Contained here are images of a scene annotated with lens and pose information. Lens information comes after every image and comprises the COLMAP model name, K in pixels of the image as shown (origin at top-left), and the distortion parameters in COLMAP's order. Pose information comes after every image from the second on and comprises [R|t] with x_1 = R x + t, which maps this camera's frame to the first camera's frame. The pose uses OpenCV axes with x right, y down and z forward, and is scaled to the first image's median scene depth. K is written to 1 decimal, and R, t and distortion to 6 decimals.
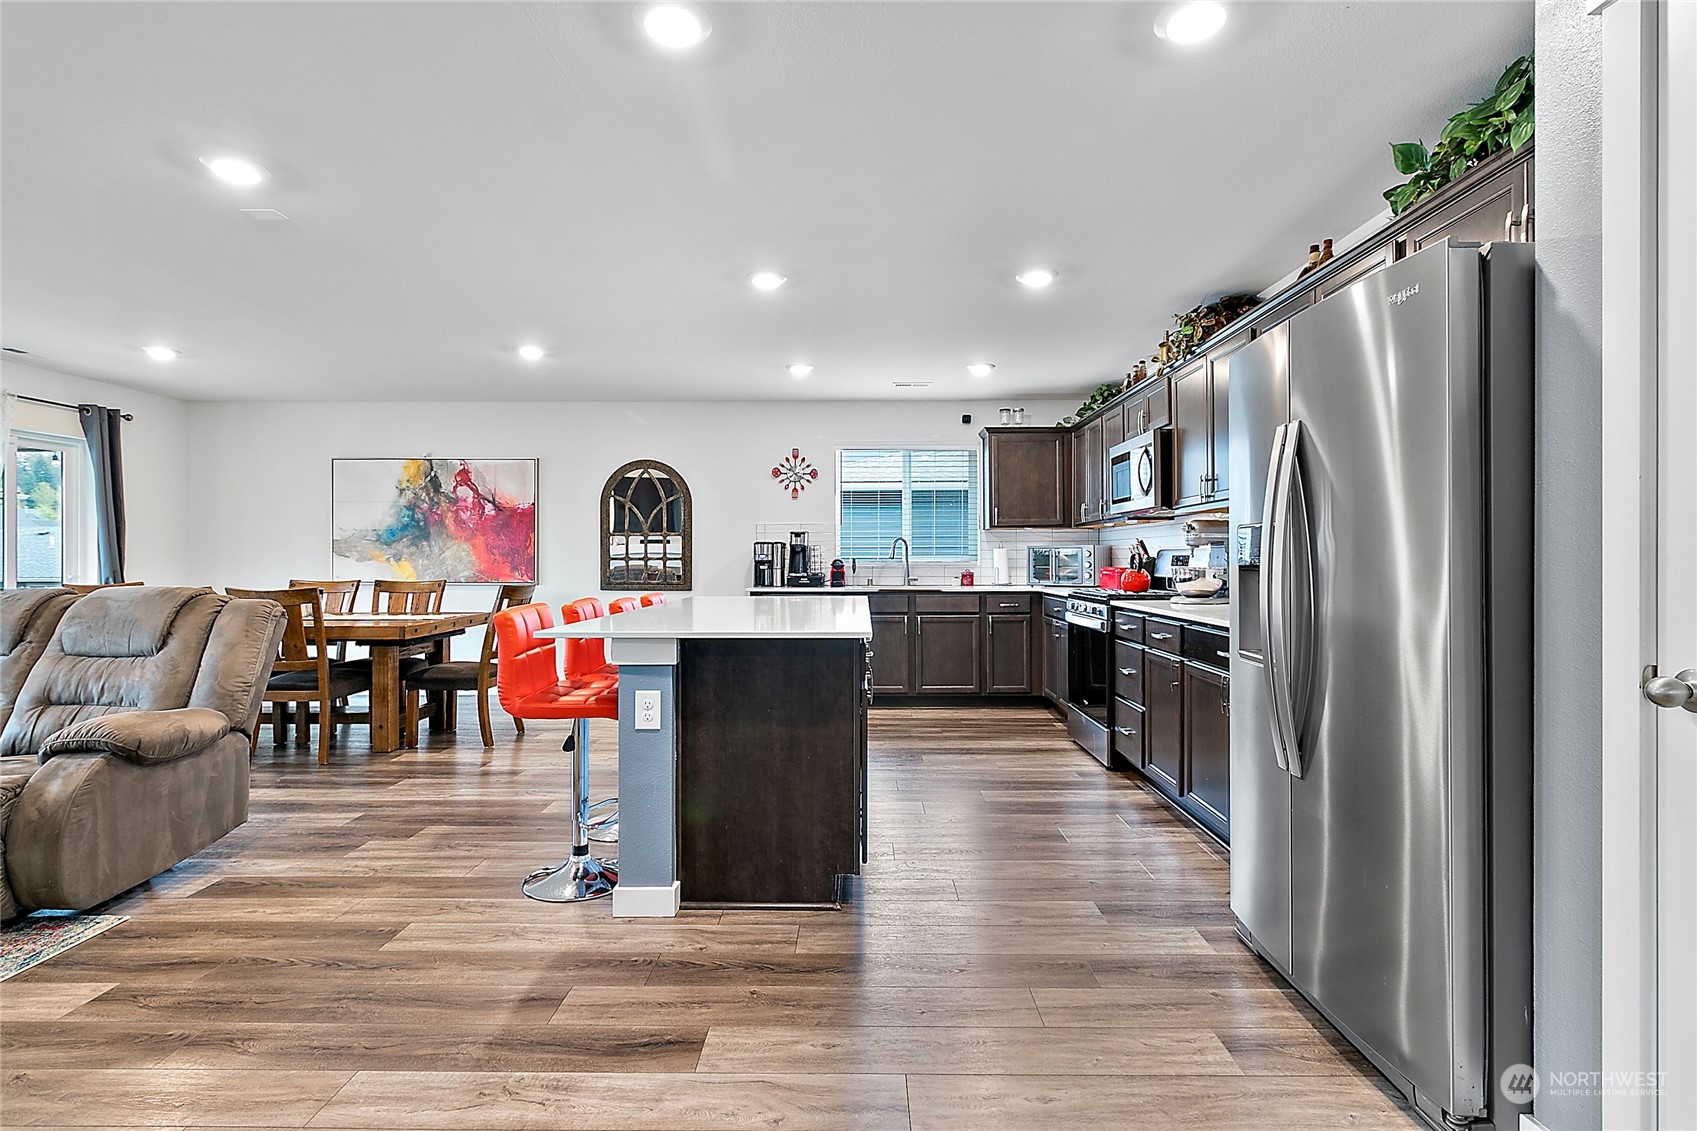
lens RADIAL K [[797.7, 0, 852.3], [0, 797.7, 562.4], [0, 0, 1]] dist [0.000432, 0.000232]
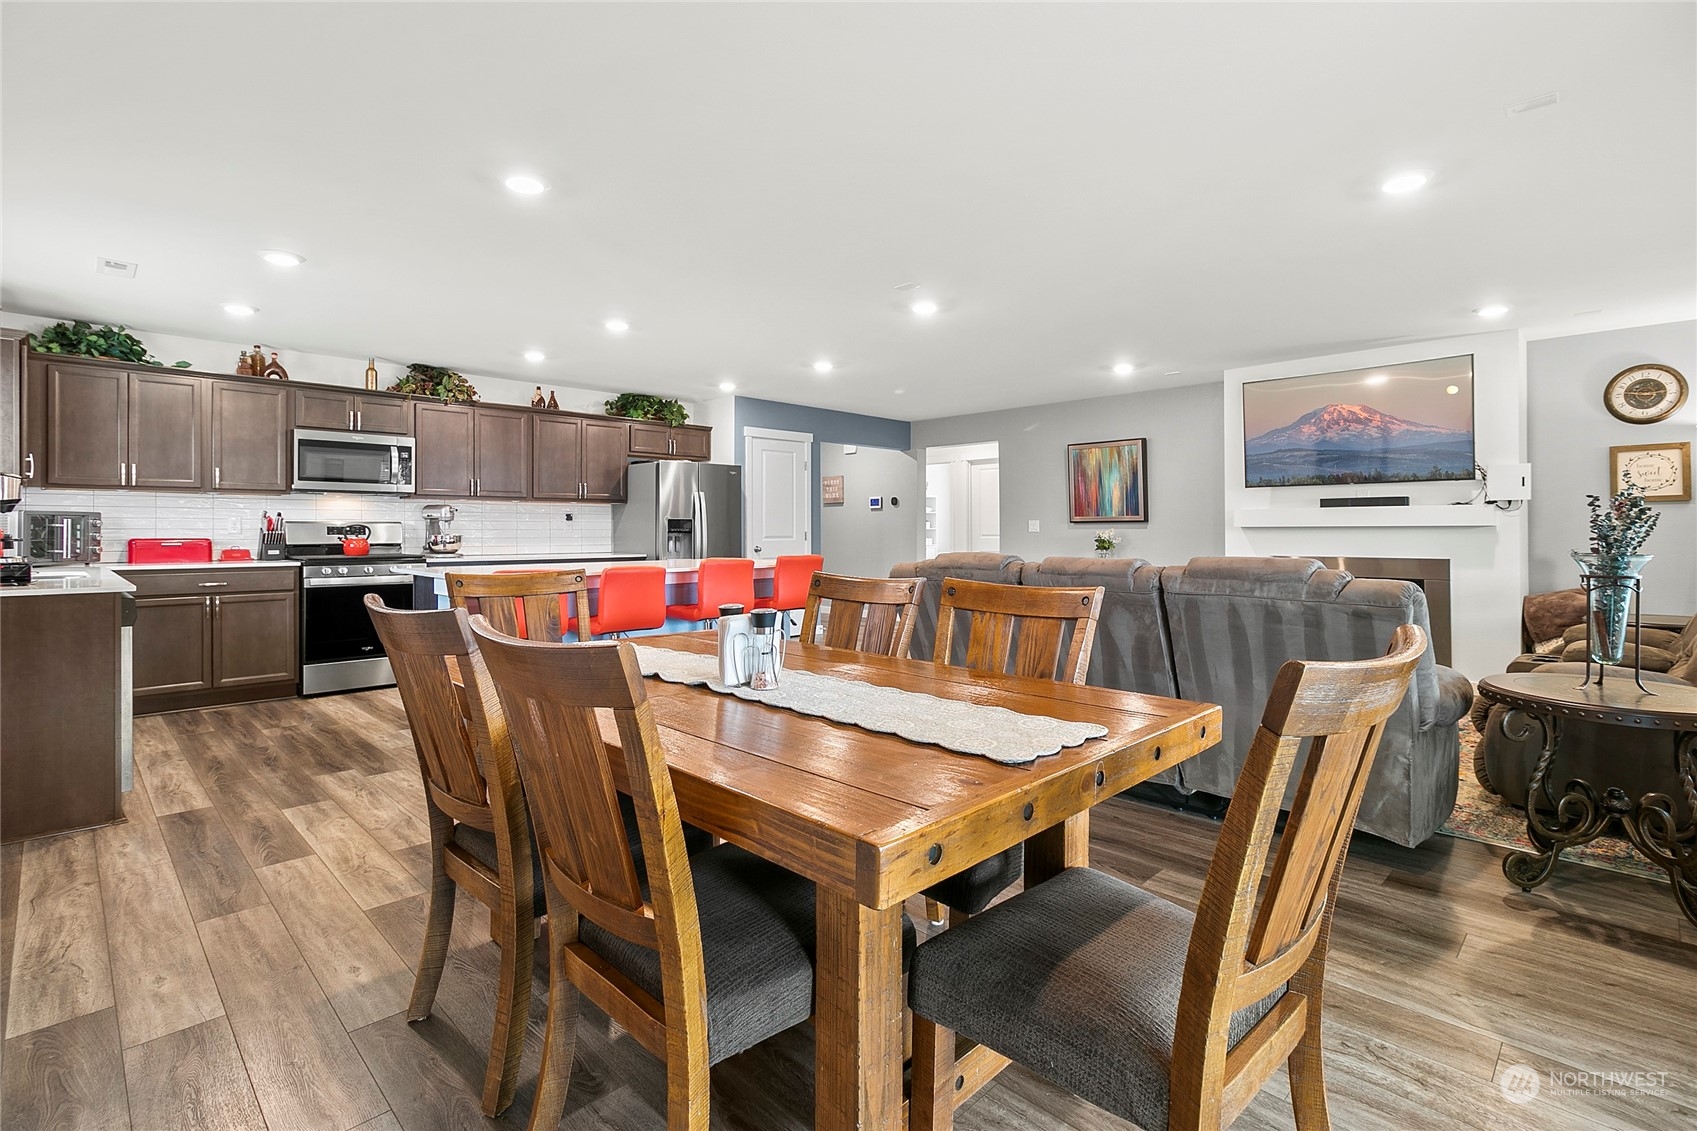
lens RADIAL K [[792.2, 0, 856.2], [0, 792.2, 520.2], [0, 0, 1]] dist [0.000661, 0.000039]
pose [[-0.720639, 0.009034, 0.693252, -0.993324], [0.003904, 0.999952, -0.008972, -0.003993], [-0.693300, -0.003759, -0.720640, 1.245965]]
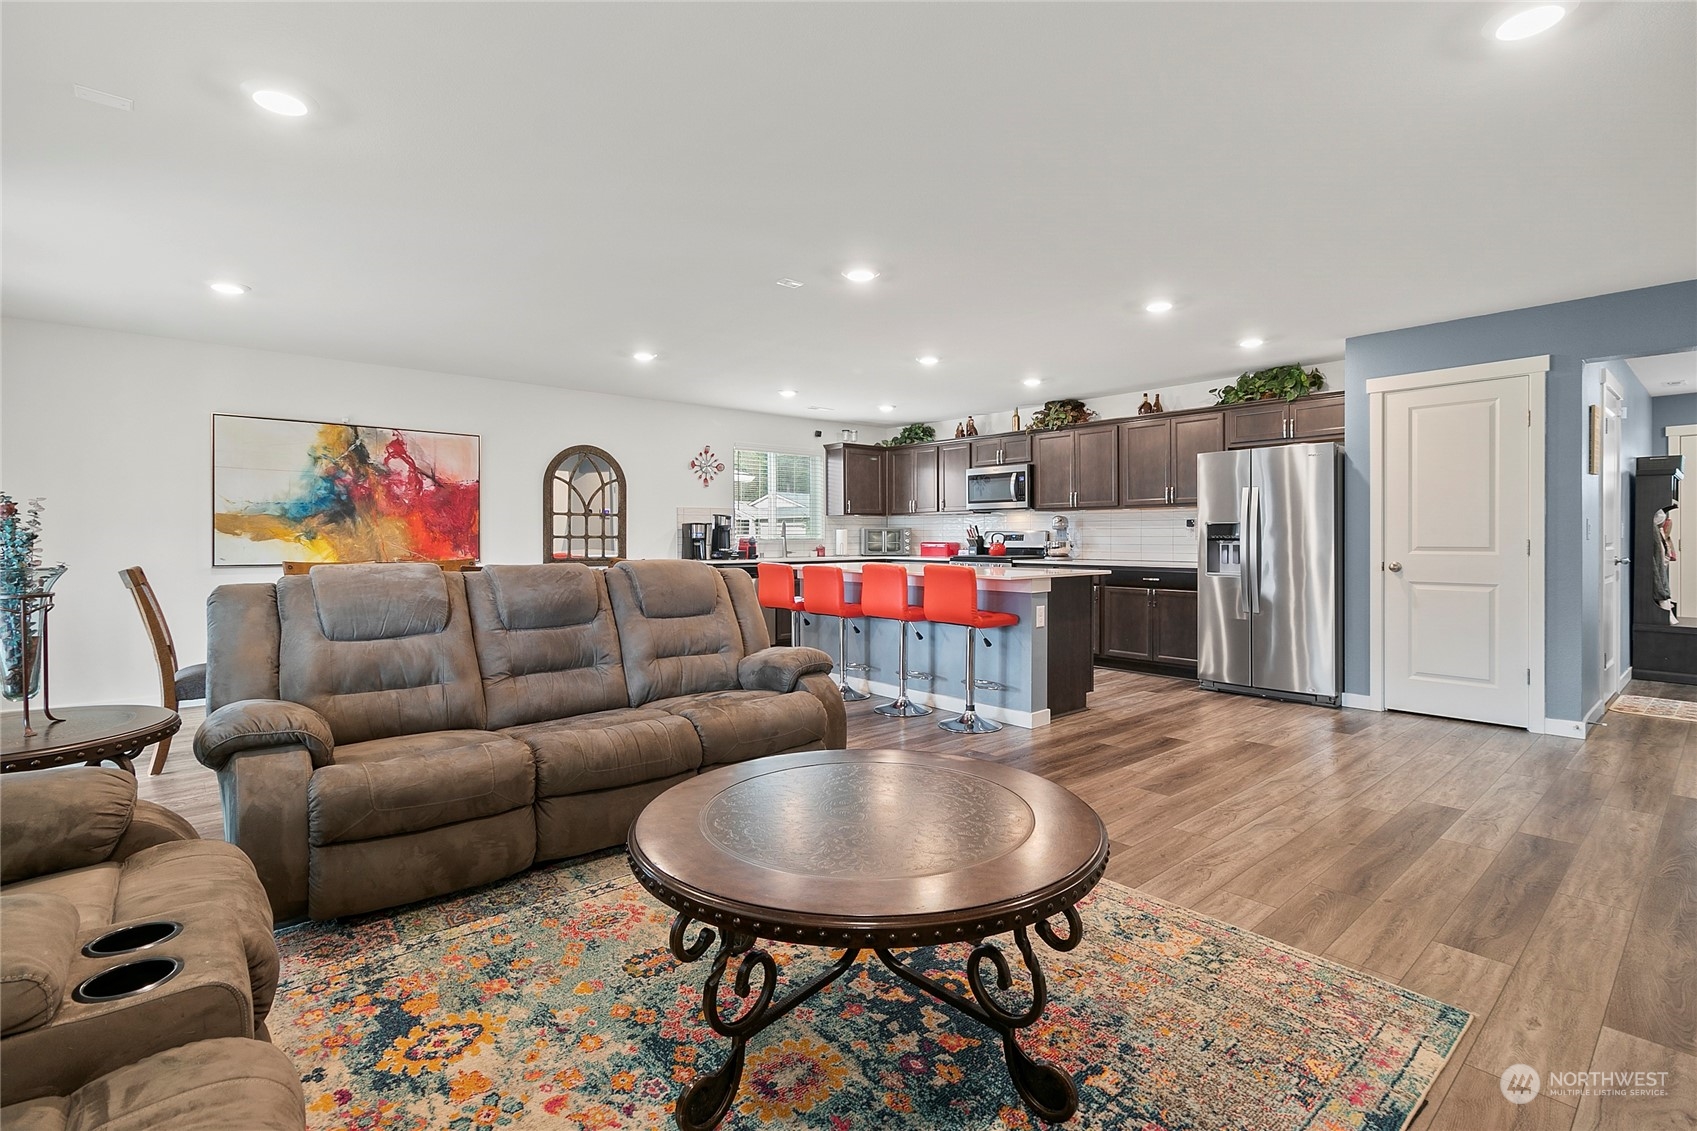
lens RADIAL K [[790.2, 0, 844.9], [0, 790.2, 555.2], [0, 0, 1]] dist [0.000906, -0.000412]
pose [[0.744266, -0.015614, 0.667700, -0.943681], [0.003967, 0.999812, 0.018958, 0.001471], [-0.667871, -0.011461, 0.744189, -0.038781]]
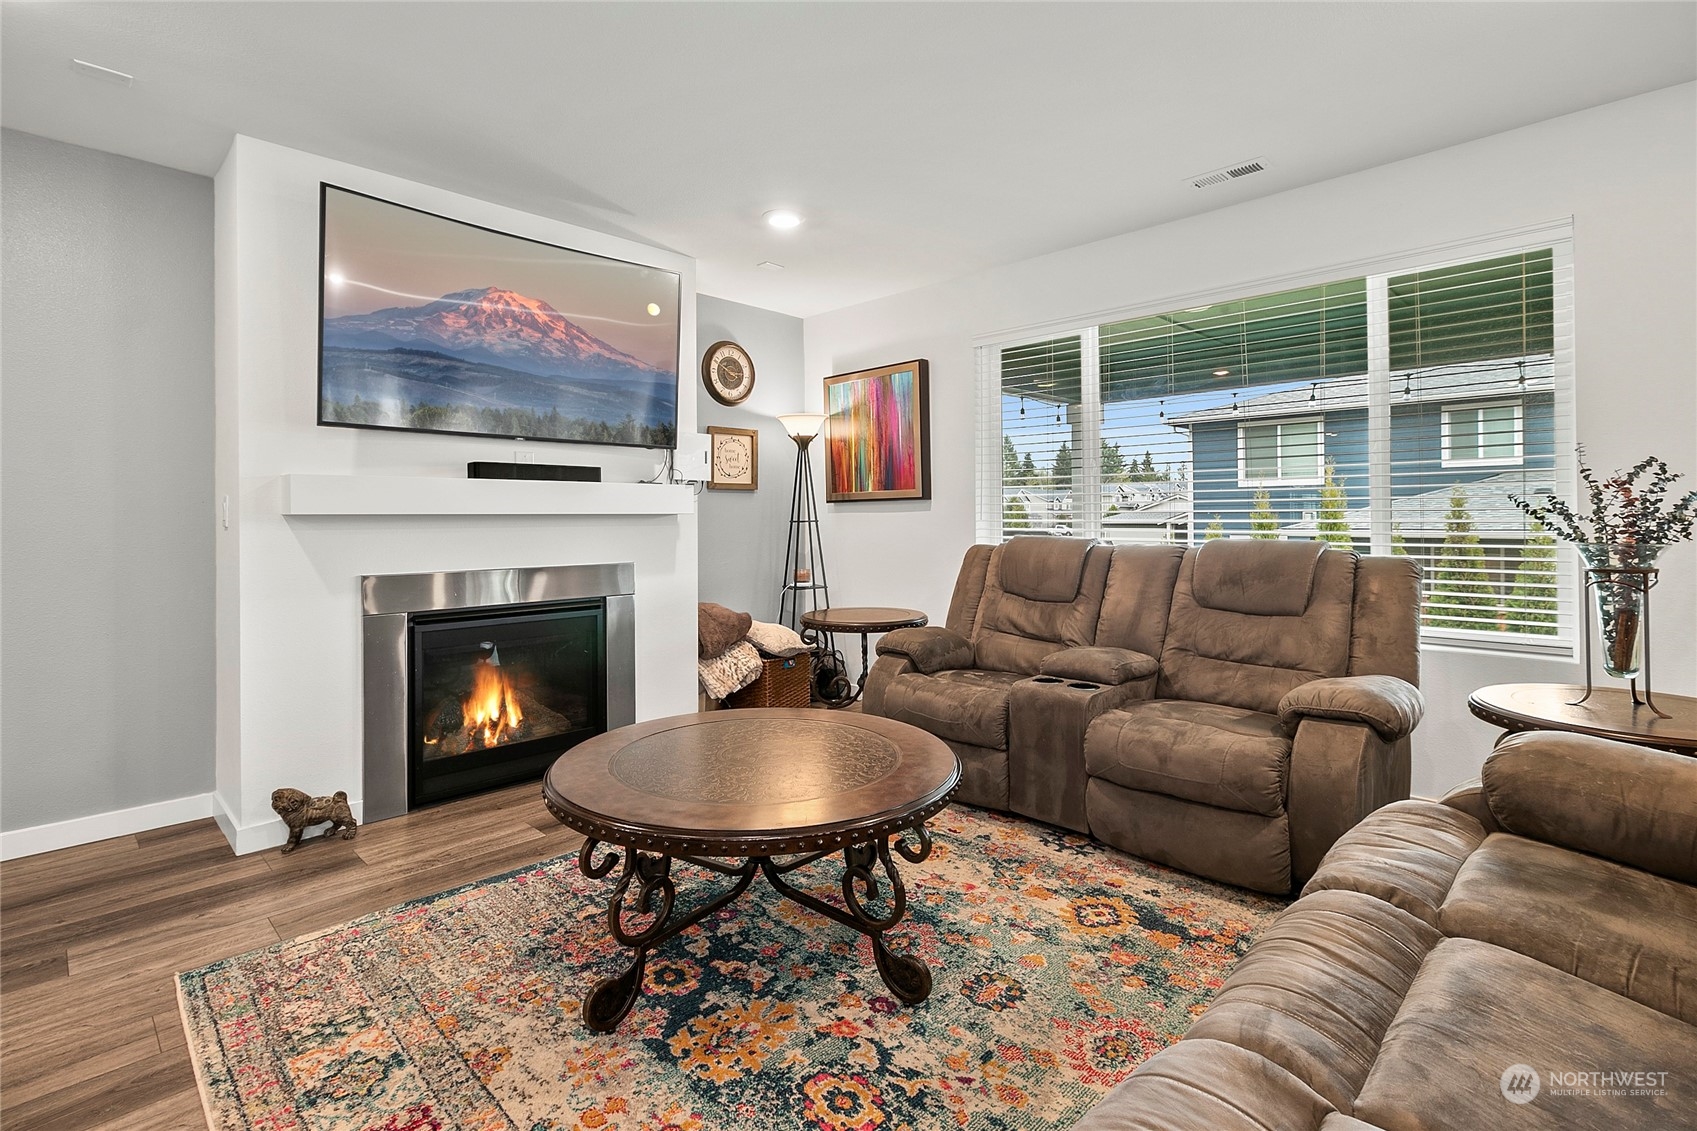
lens RADIAL K [[799.1, 0, 847.5], [0, 799.1, 520.5], [0, 0, 1]] dist [0.013324, -0.000700]
pose [[-0.688626, 0.005024, -0.725099, -0.413542], [0.002922, 0.999987, 0.004154, 0.000635], [0.725110, 0.000742, -0.688632, 0.558318]]
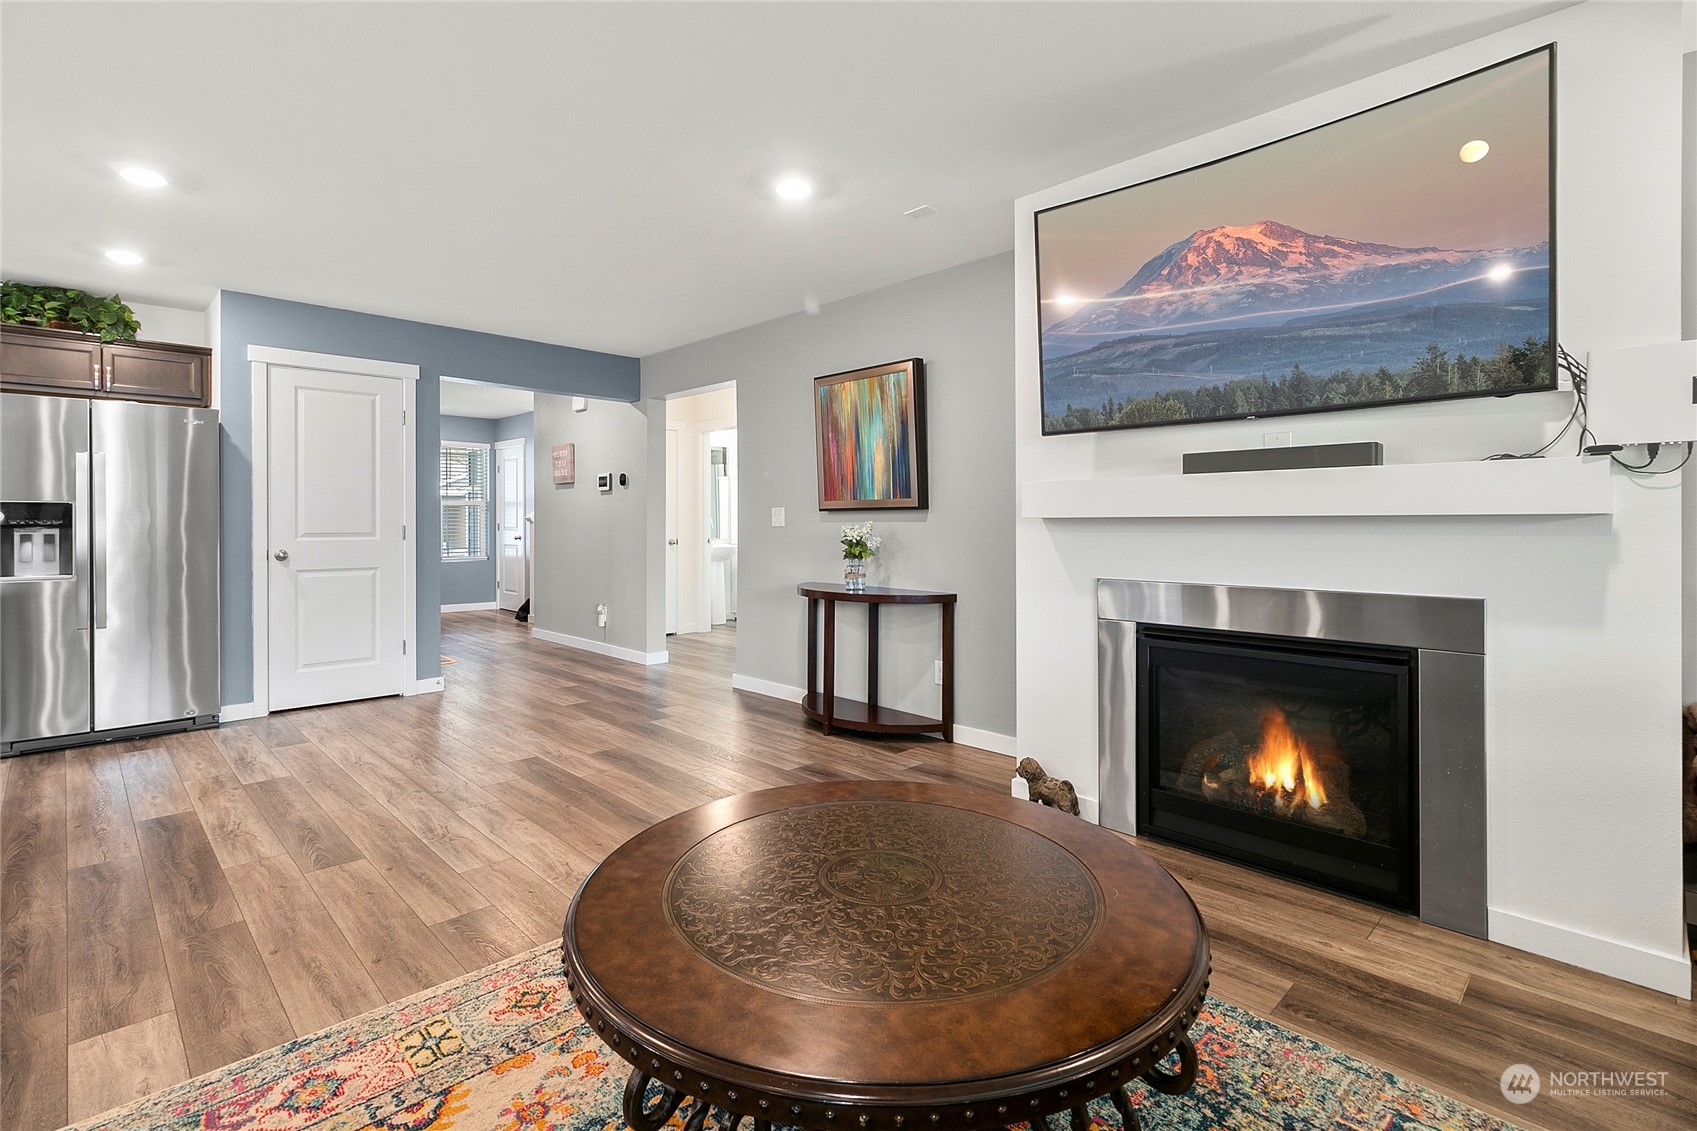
lens RADIAL K [[799.1, 0, 847.5], [0, 799.1, 520.5], [0, 0, 1]] dist [0.013324, -0.000700]
pose [[-0.708607, 0.001585, 0.705602, -0.889321], [0.003709, 0.999992, 0.001478, -0.001476], [-0.705594, 0.003665, -0.708607, 0.442430]]
